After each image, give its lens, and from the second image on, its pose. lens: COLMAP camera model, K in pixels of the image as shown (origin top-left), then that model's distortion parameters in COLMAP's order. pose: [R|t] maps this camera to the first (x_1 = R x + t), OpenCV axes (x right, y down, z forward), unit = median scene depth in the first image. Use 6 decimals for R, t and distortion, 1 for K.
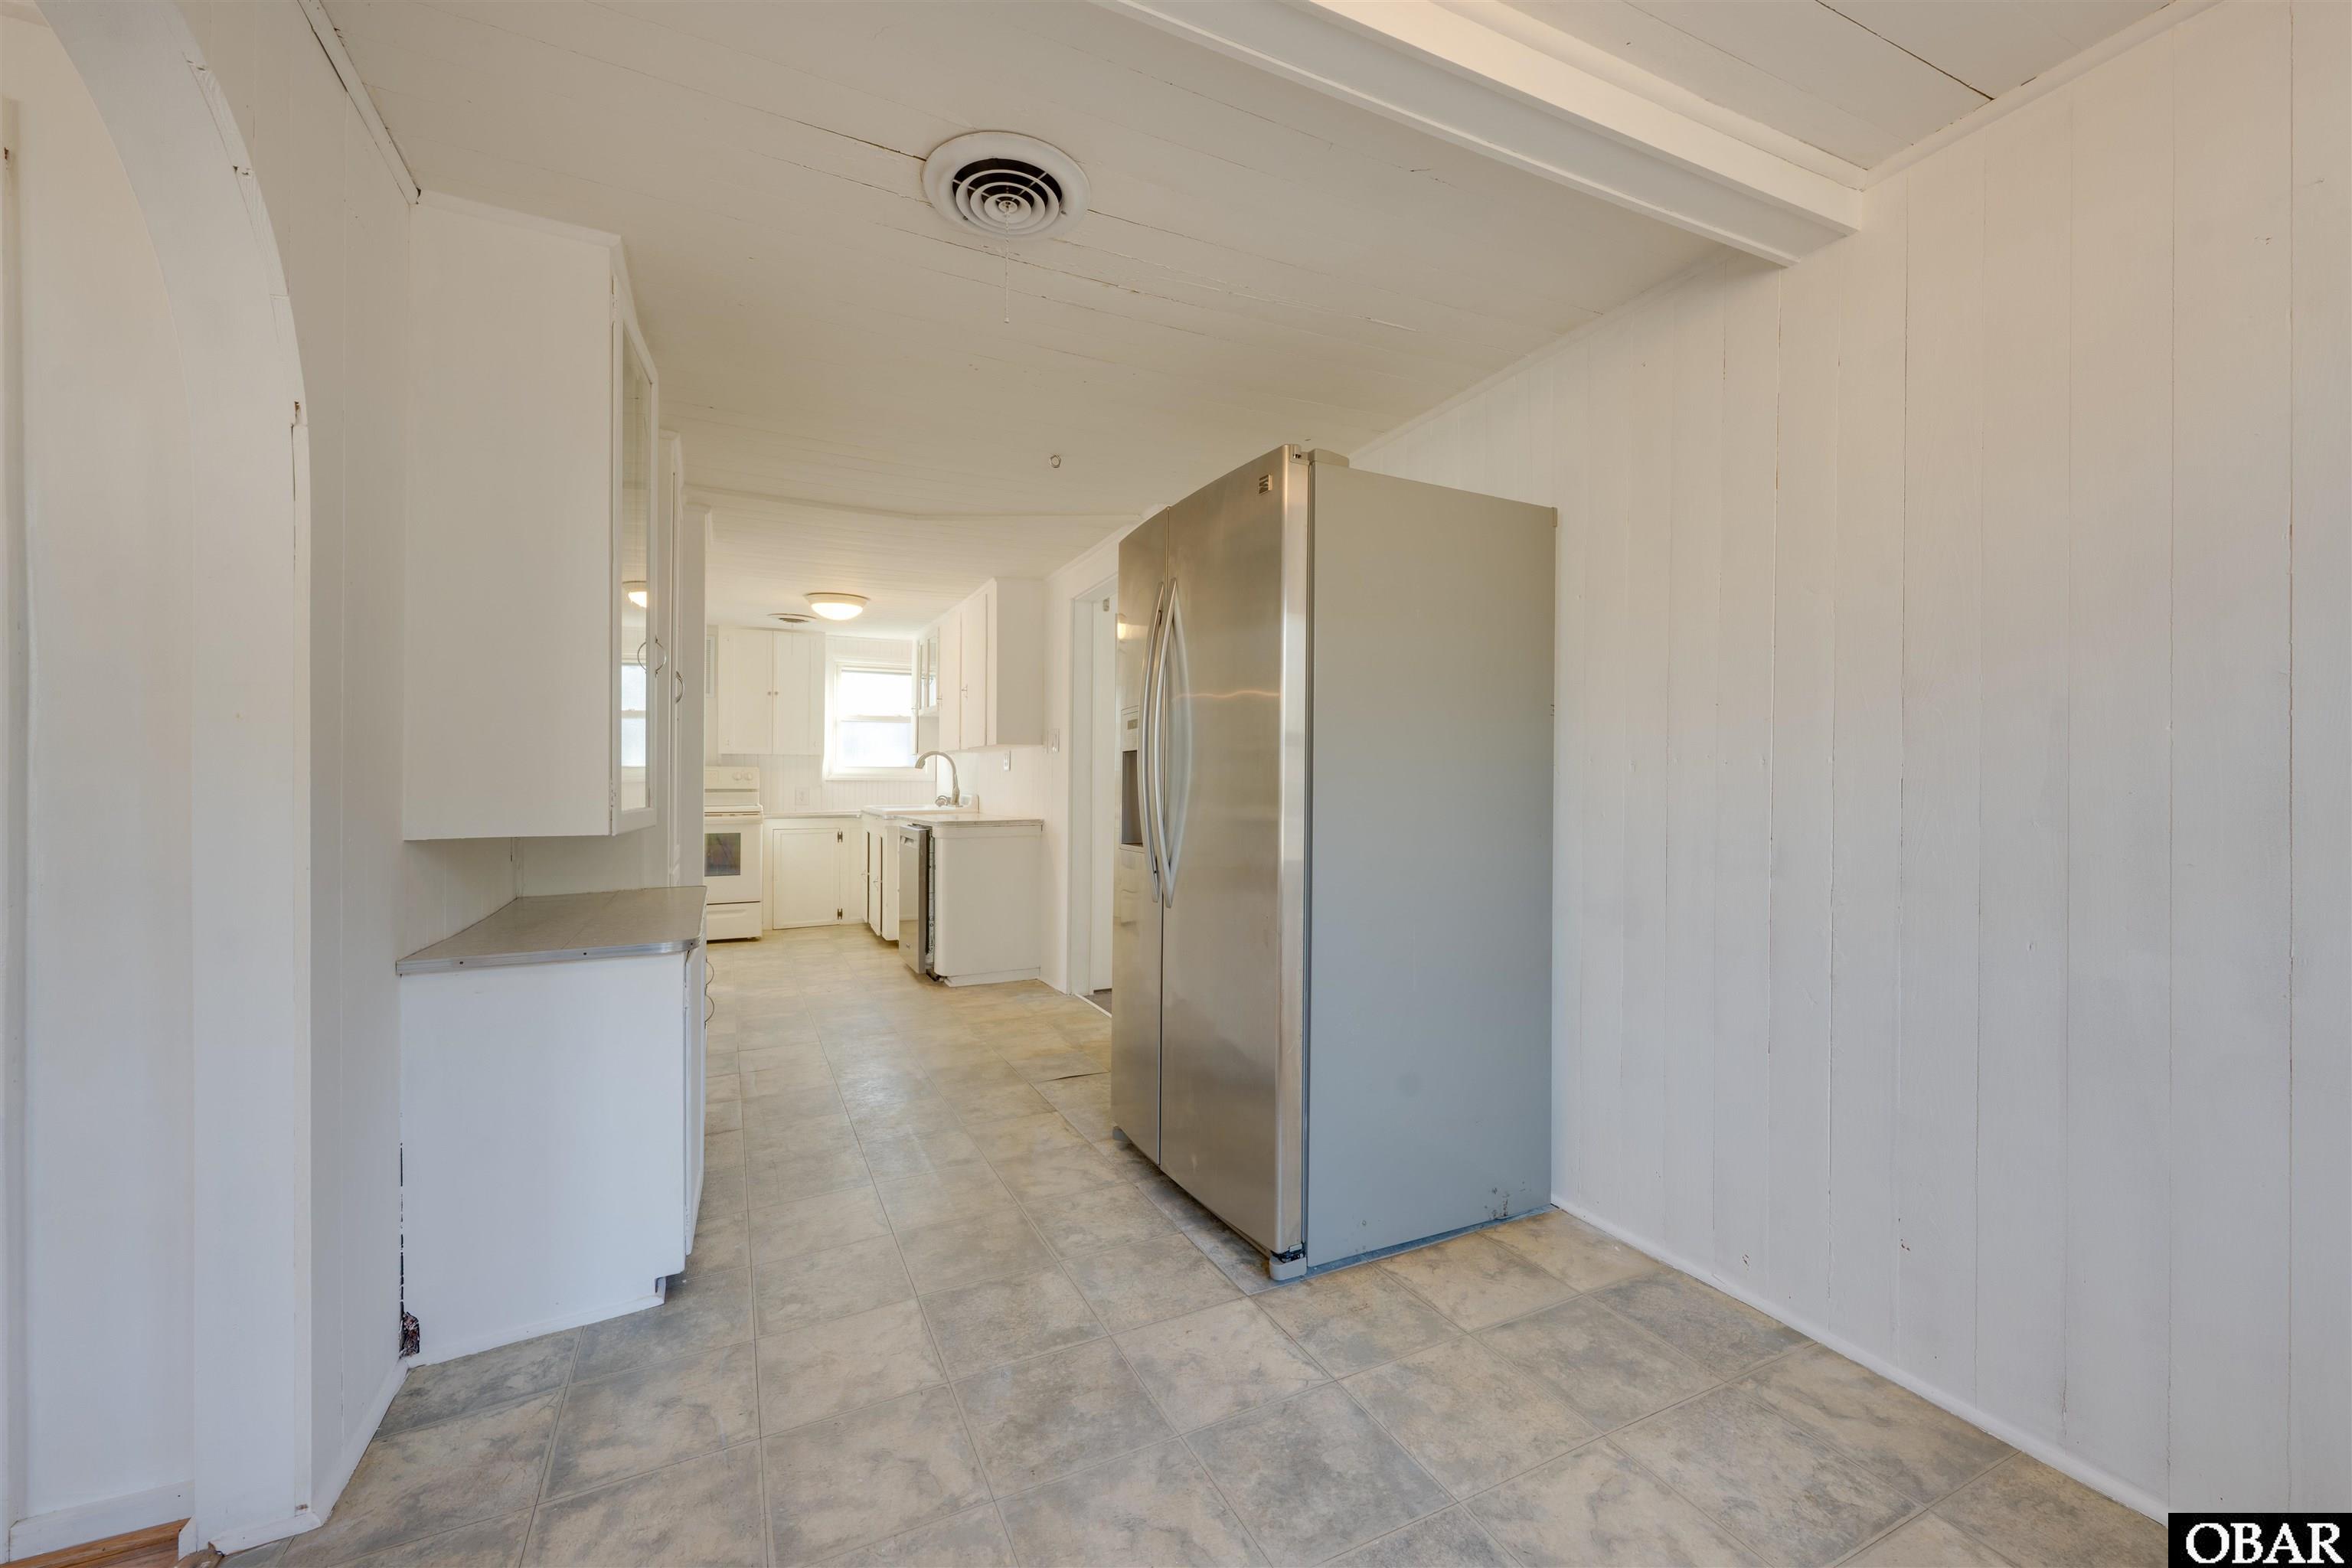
lens RADIAL K [[935.0, 0, 1176.0], [0, 935.0, 773.4], [0, 0, 1]] dist [-0.003552, -0.000487]
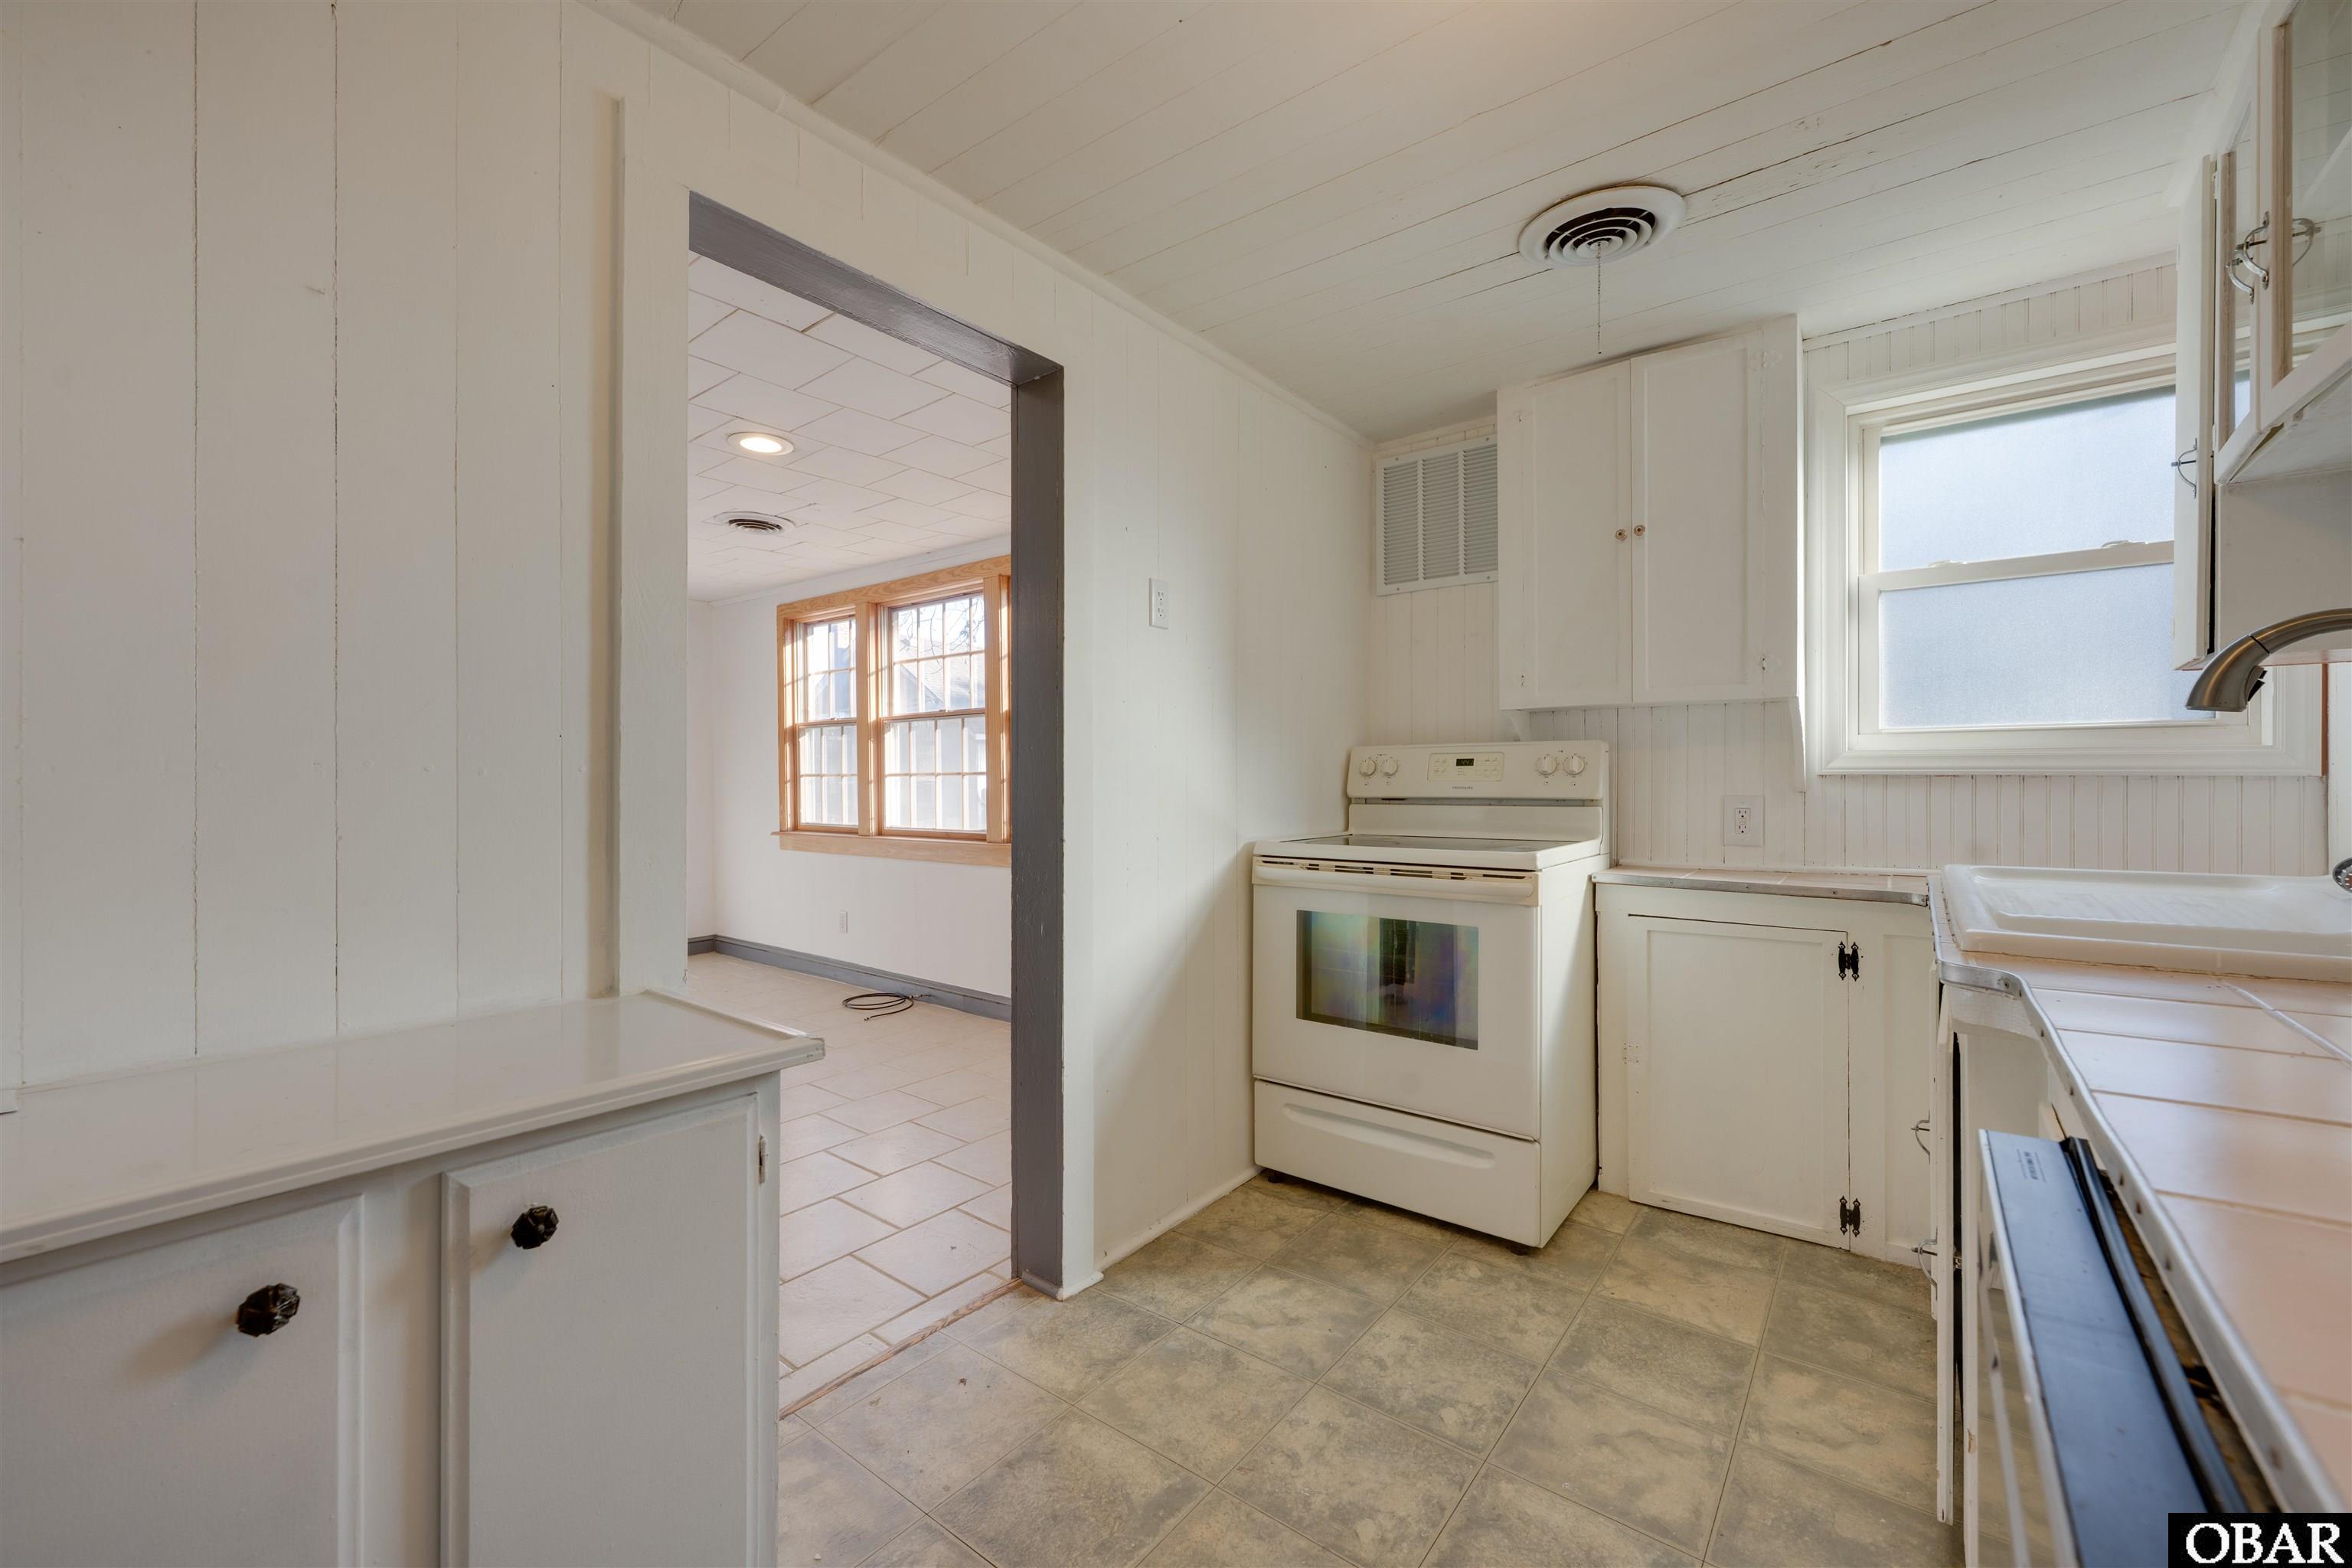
lens RADIAL K [[935.0, 0, 1173.4], [0, 935.0, 777.7], [0, 0, 1]] dist [-0.003552, -0.000487]
pose [[0.440144, -0.004455, -0.897916, -0.188047], [0.015912, 0.999869, 0.002839, 0.004296], [0.897786, -0.015537, 0.440157, 0.686189]]
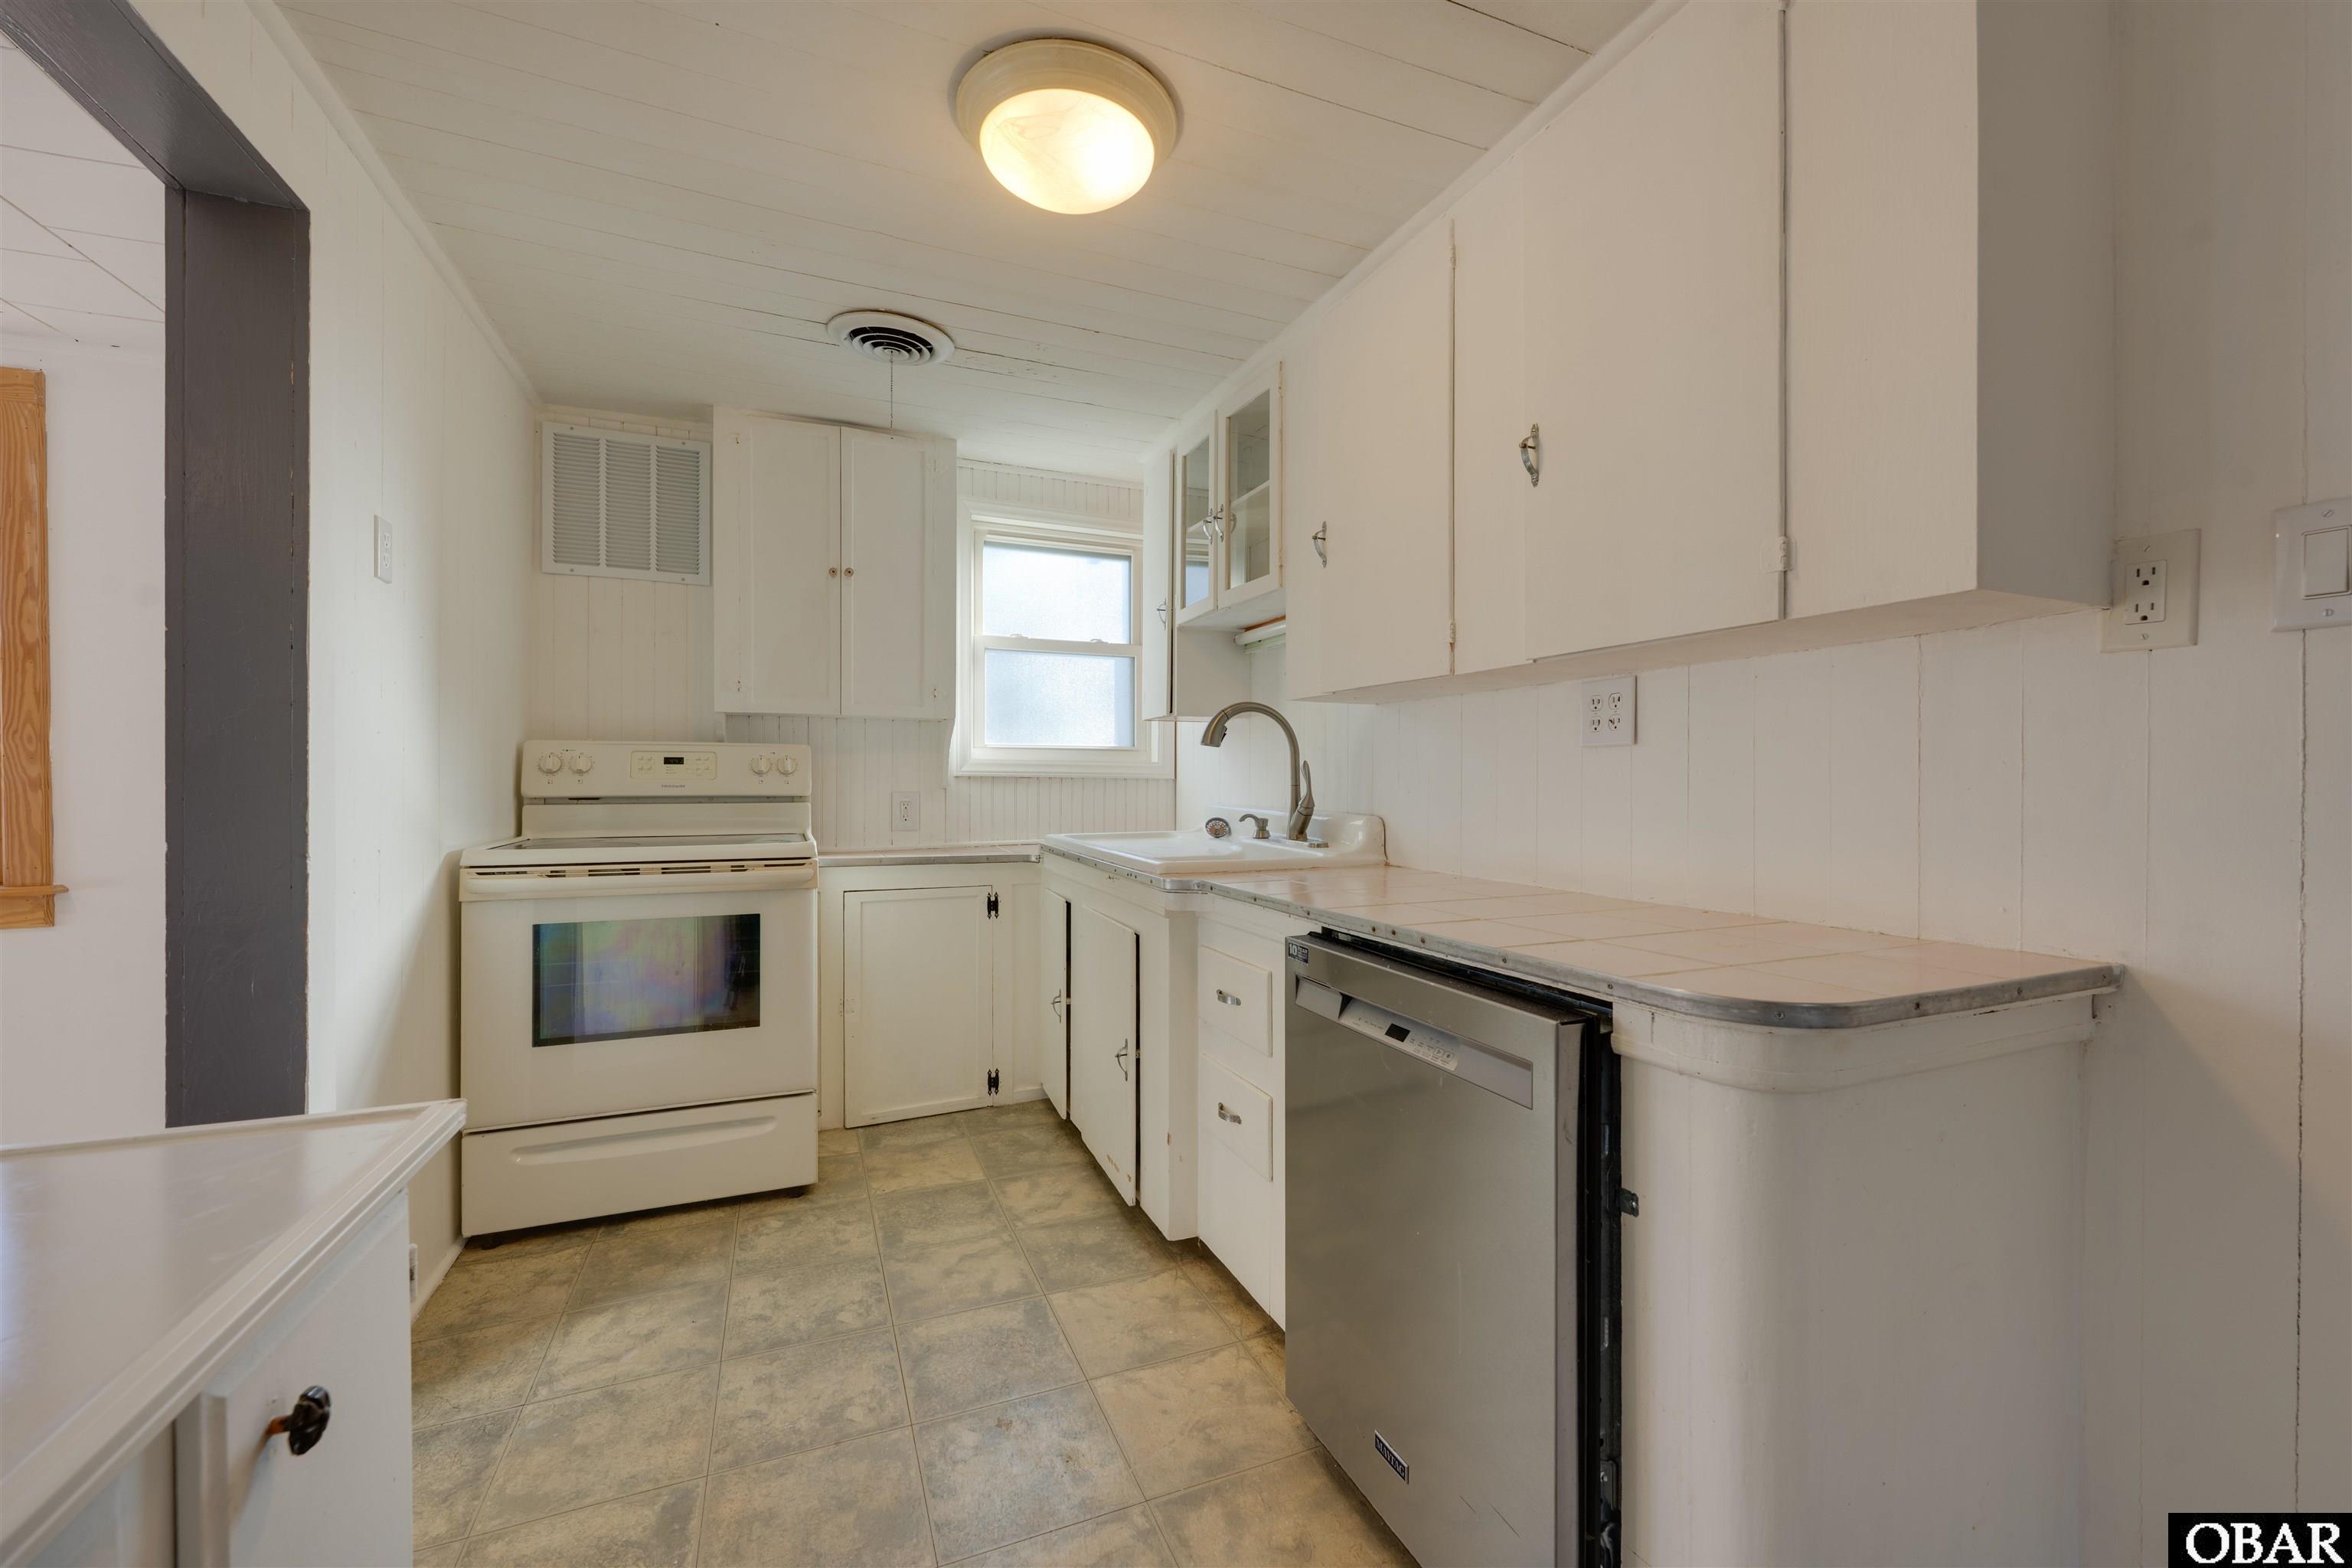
lens RADIAL K [[935.0, 0, 1185.1], [0, 935.0, 776.6], [0, 0, 1]] dist [-0.003552, -0.000487]
pose [[0.998878, 0.001886, -0.047324, -0.254622], [-0.001426, 0.999951, 0.009748, 0.003455], [0.047340, -0.009670, 0.998832, 0.580607]]
